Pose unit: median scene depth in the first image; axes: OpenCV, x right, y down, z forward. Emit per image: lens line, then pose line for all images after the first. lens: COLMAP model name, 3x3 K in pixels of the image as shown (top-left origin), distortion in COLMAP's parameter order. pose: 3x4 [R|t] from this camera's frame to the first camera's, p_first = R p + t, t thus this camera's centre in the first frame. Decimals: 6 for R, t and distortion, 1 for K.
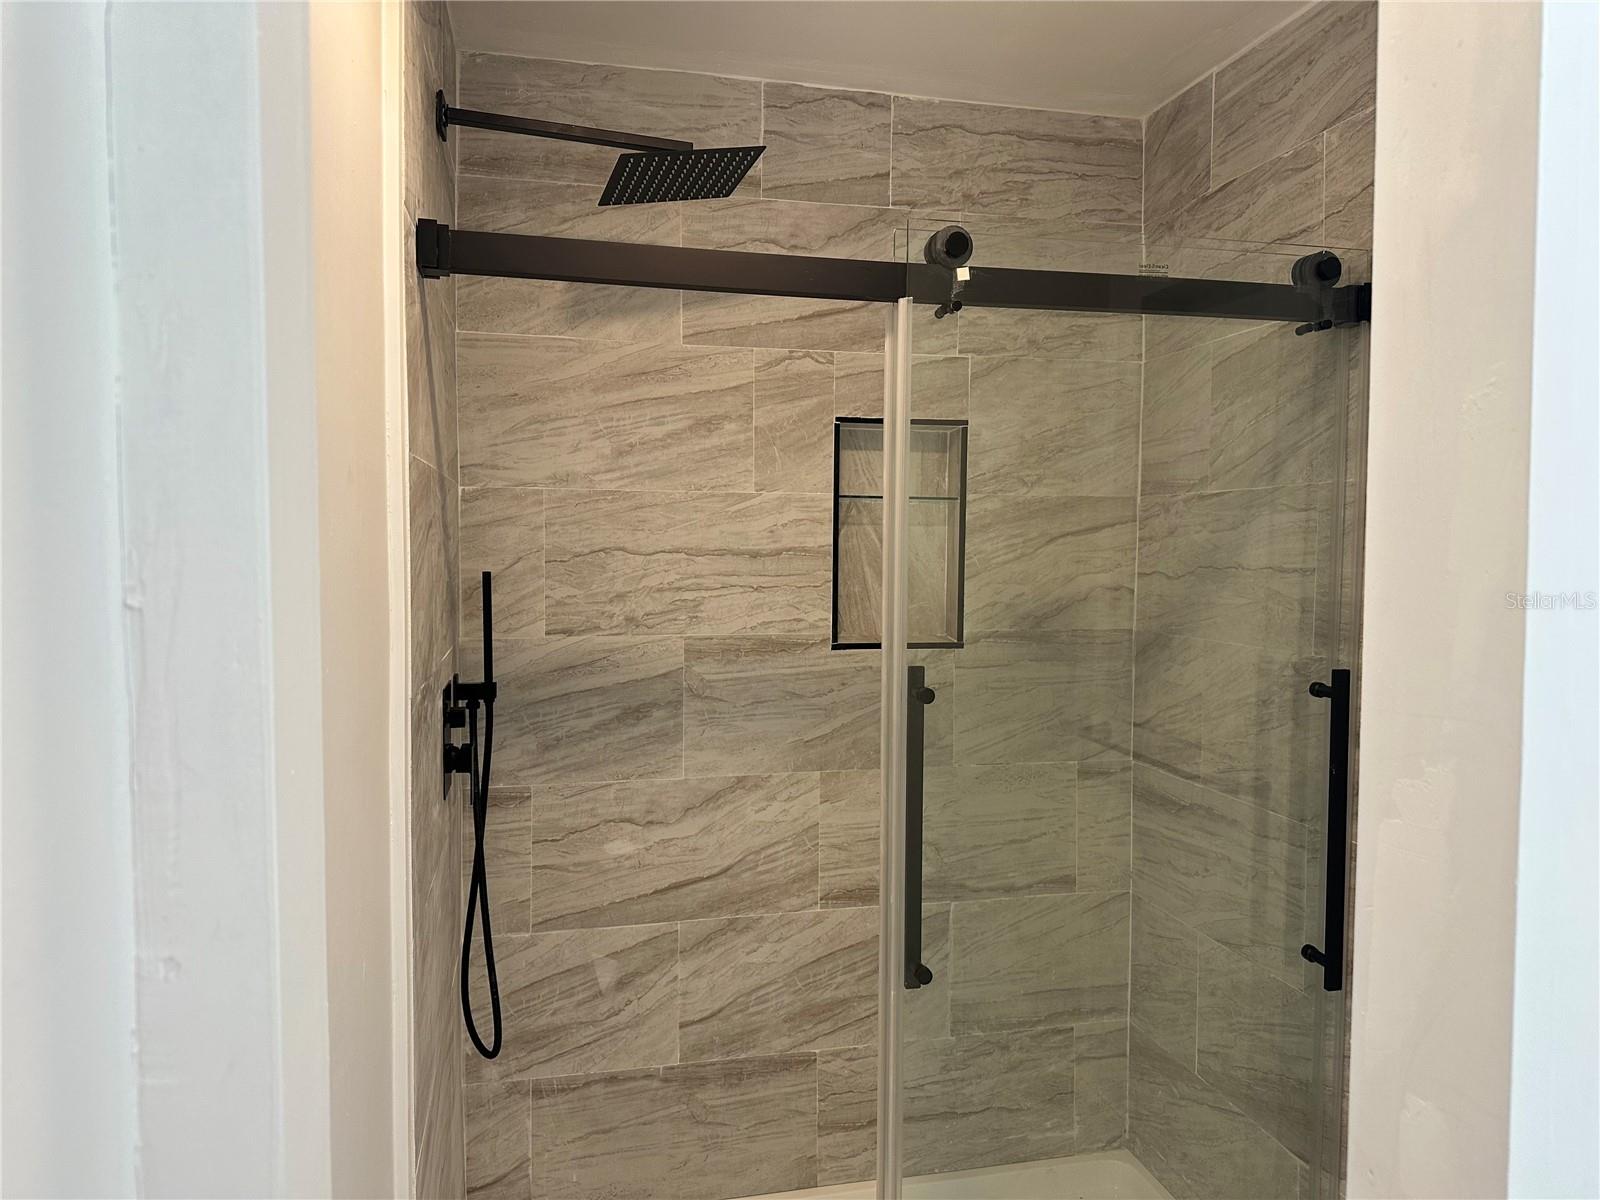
lens RADIAL K [[1109.5, 0, 801.9], [0, 1109.5, 602.3], [0, 0, 1]] dist [0.157649, -0.281958]
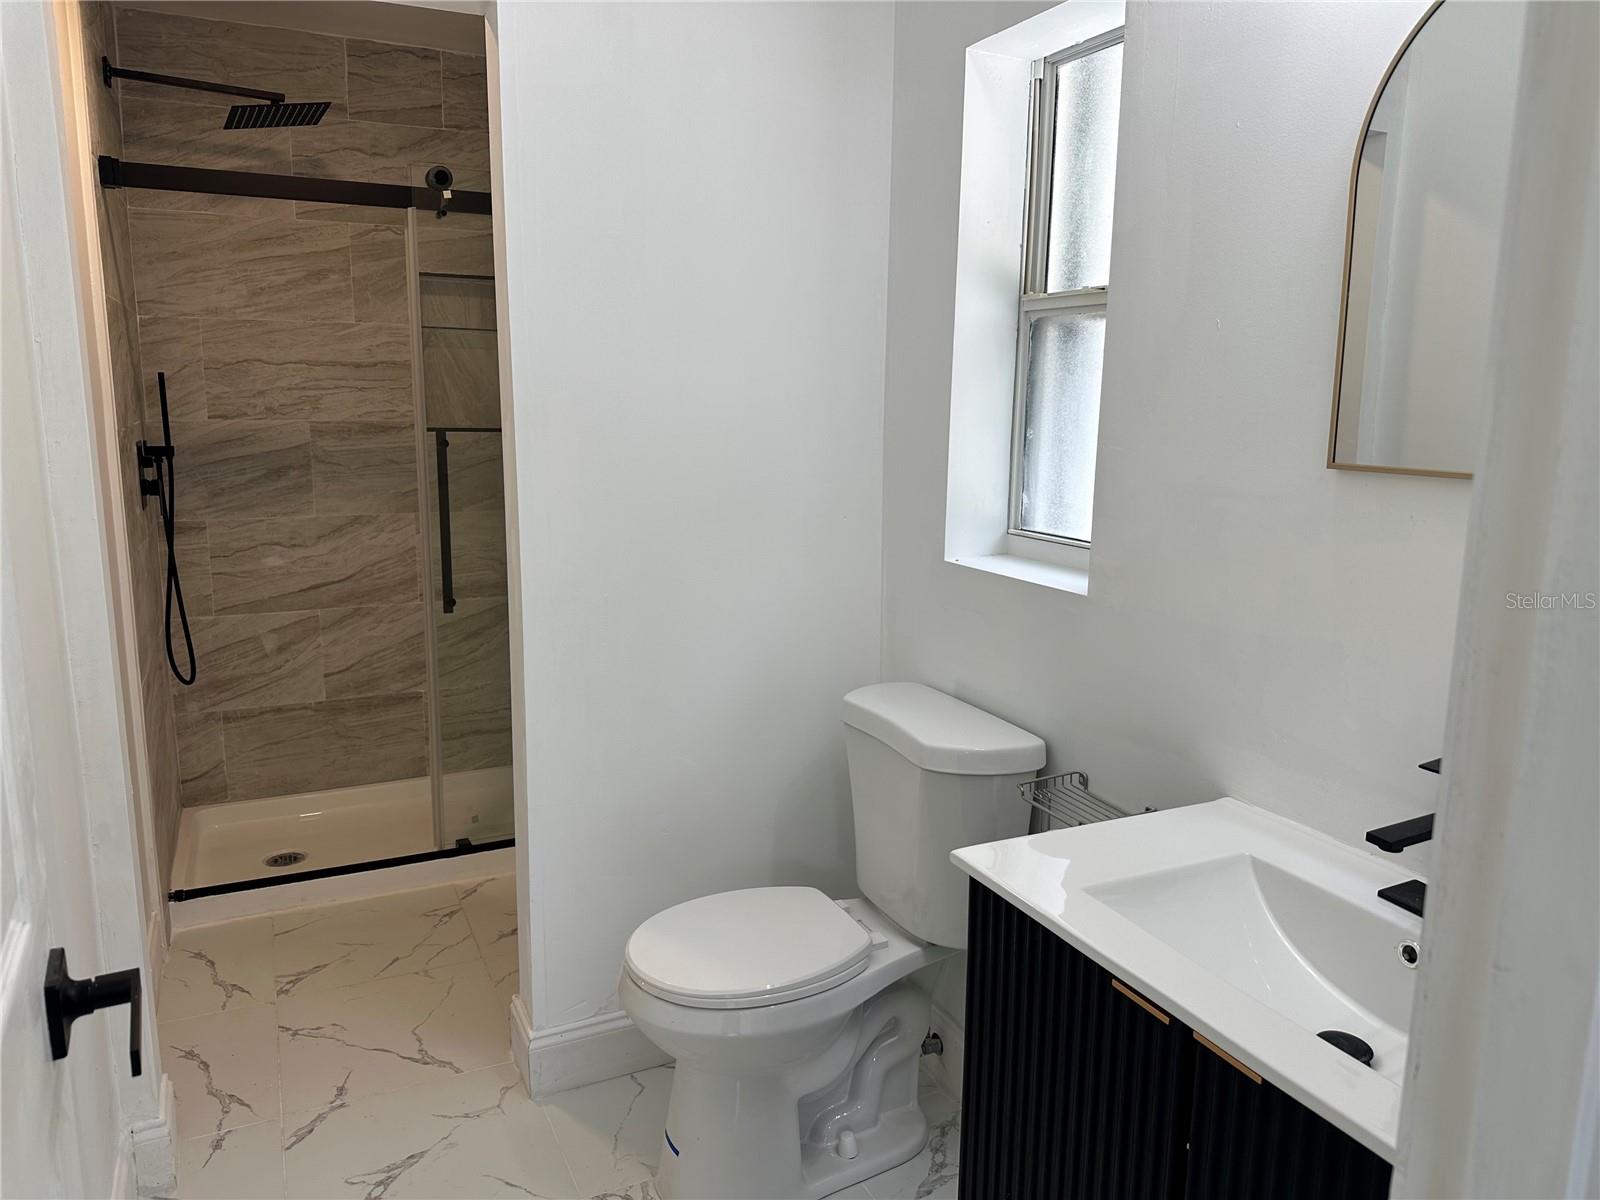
lens RADIAL K [[1137.6, 0, 797.6], [0, 1137.6, 592.7], [0, 0, 1]] dist [0.025511, -0.027313]
pose [[0.976434, -0.034762, 0.212998, 0.199647], [0.008575, 0.992412, 0.122658, 0.077484], [-0.215646, -0.117941, 0.969323, -0.654909]]
